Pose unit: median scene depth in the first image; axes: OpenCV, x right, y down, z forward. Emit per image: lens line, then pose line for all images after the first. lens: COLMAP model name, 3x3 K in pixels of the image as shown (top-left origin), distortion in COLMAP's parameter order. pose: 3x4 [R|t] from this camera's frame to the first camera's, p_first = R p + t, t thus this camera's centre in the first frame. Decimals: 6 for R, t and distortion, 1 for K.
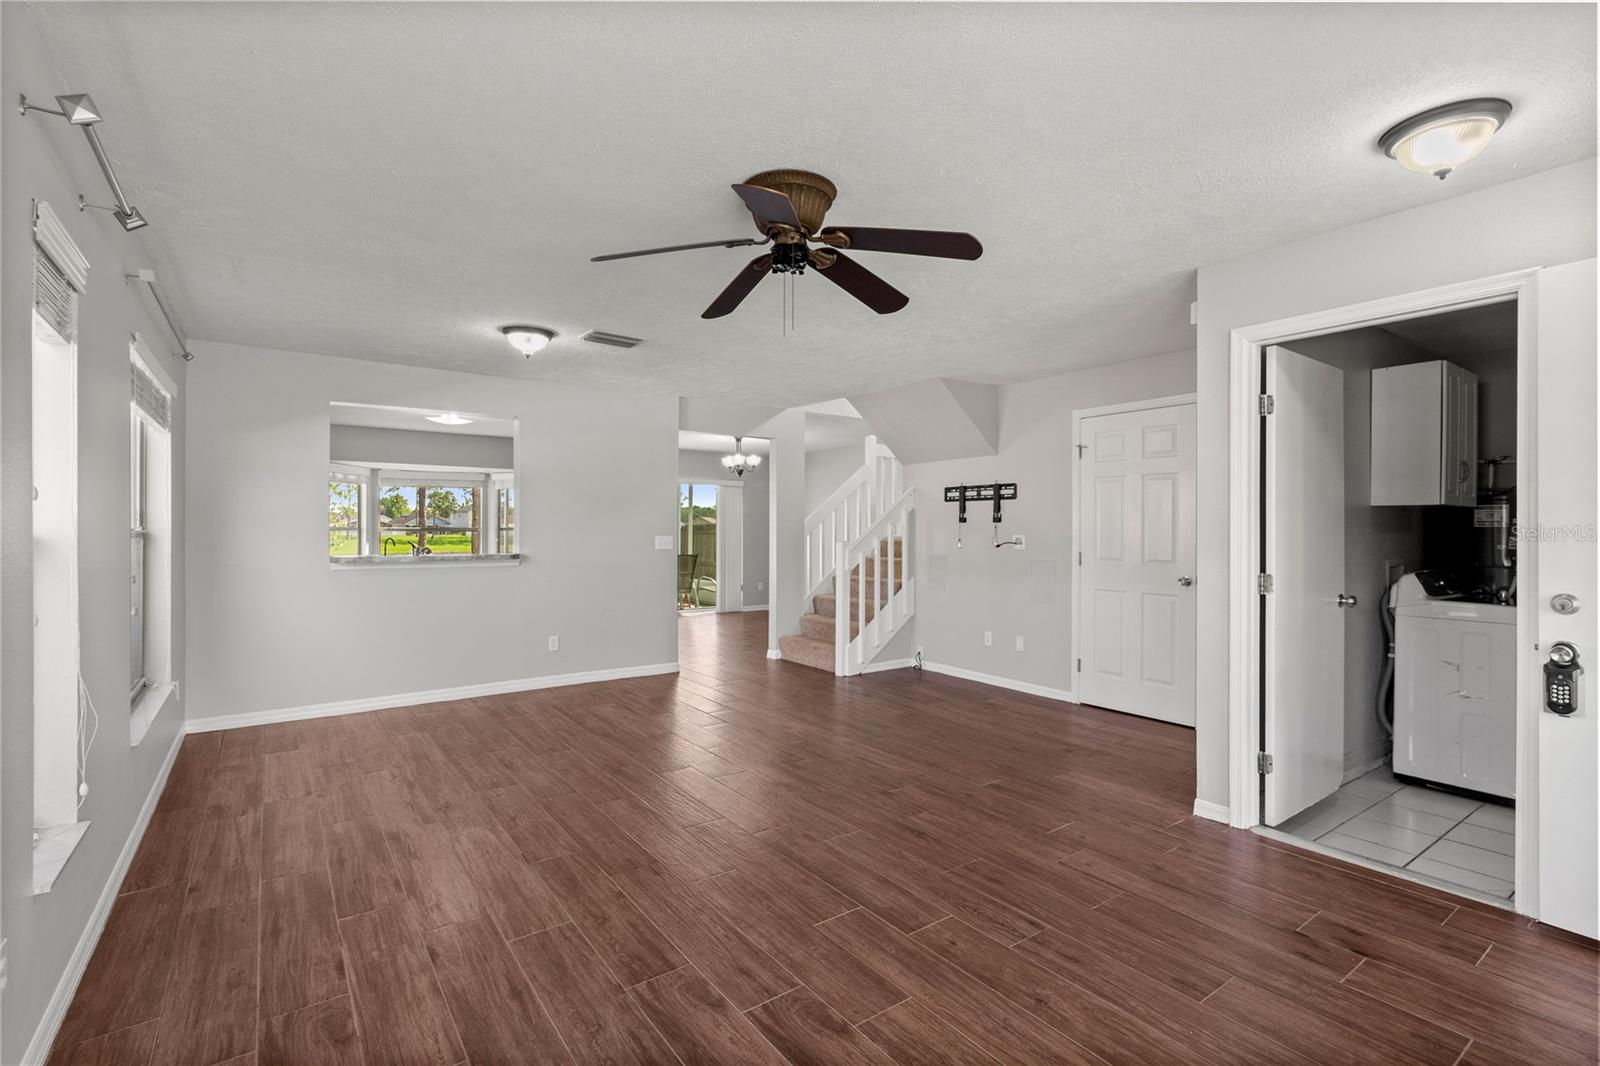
lens RADIAL K [[736.4, 0, 801.3], [0, 736.4, 530.9], [0, 0, 1]] dist [-0.001530, -0.000138]
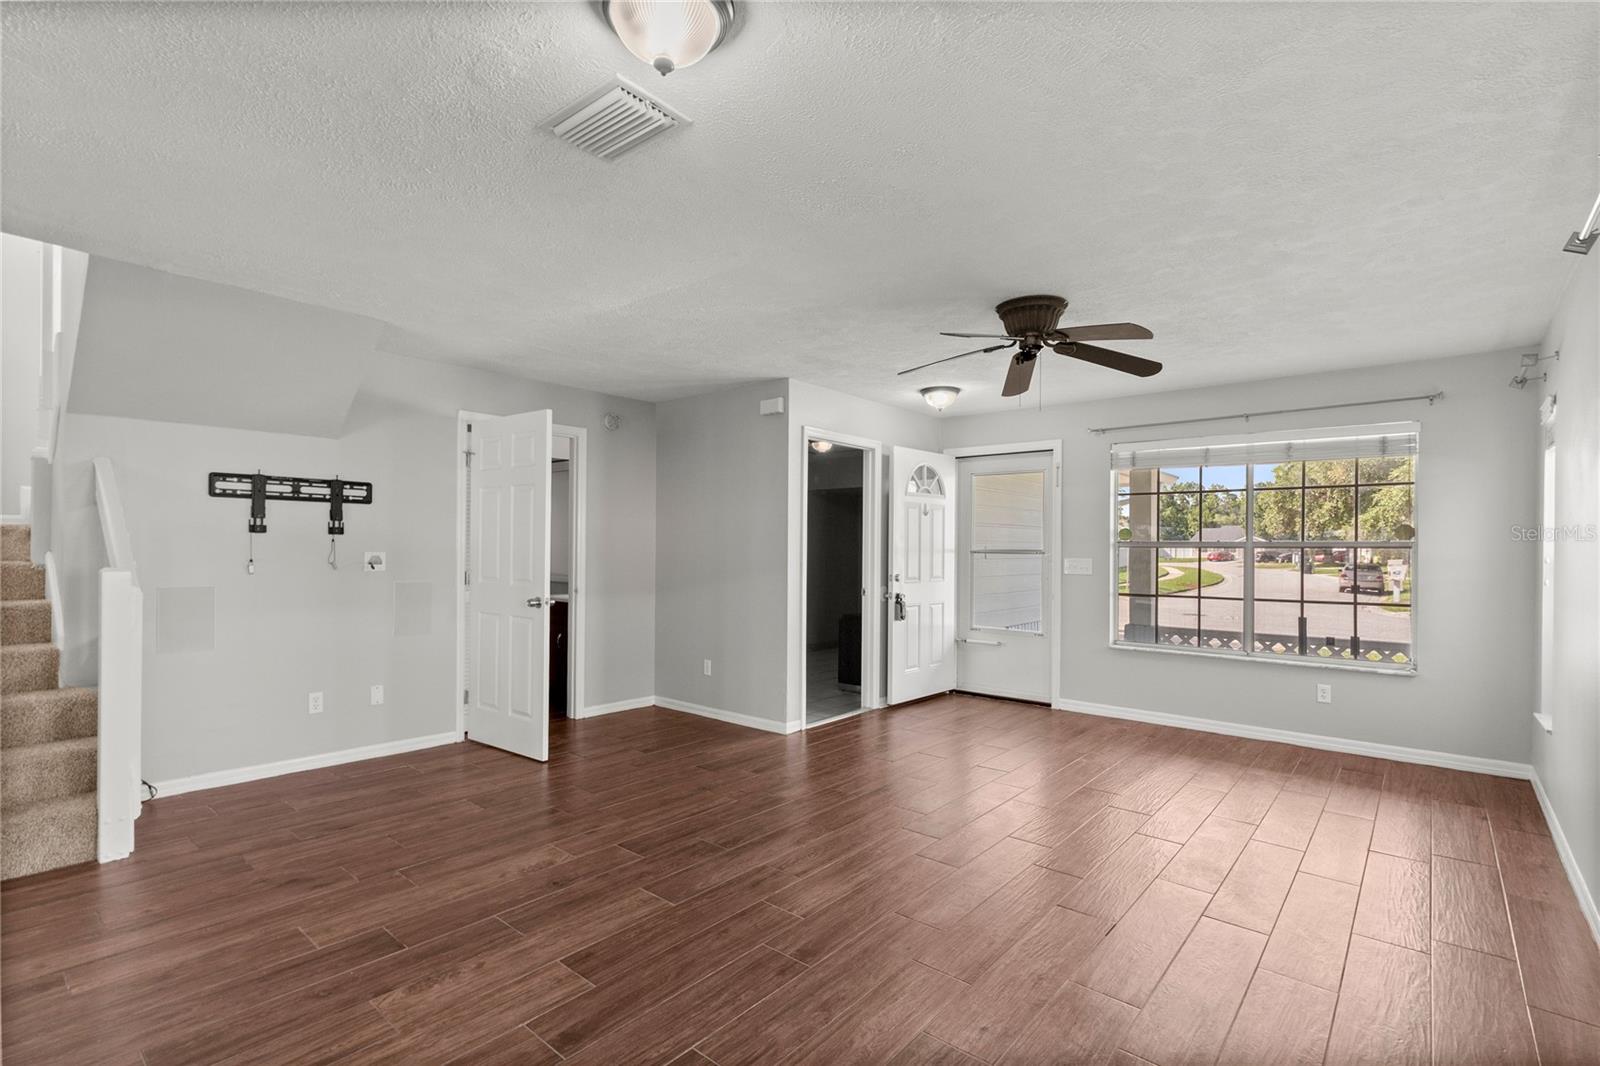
lens RADIAL K [[736.4, 0, 806.2], [0, 736.4, 545.4], [0, 0, 1]] dist [-0.001530, -0.000138]
pose [[-0.240331, 0.001309, 0.970690, -0.523766], [-0.007304, 0.999968, -0.003157, -0.001956], [-0.970664, -0.007848, -0.240313, 0.722726]]
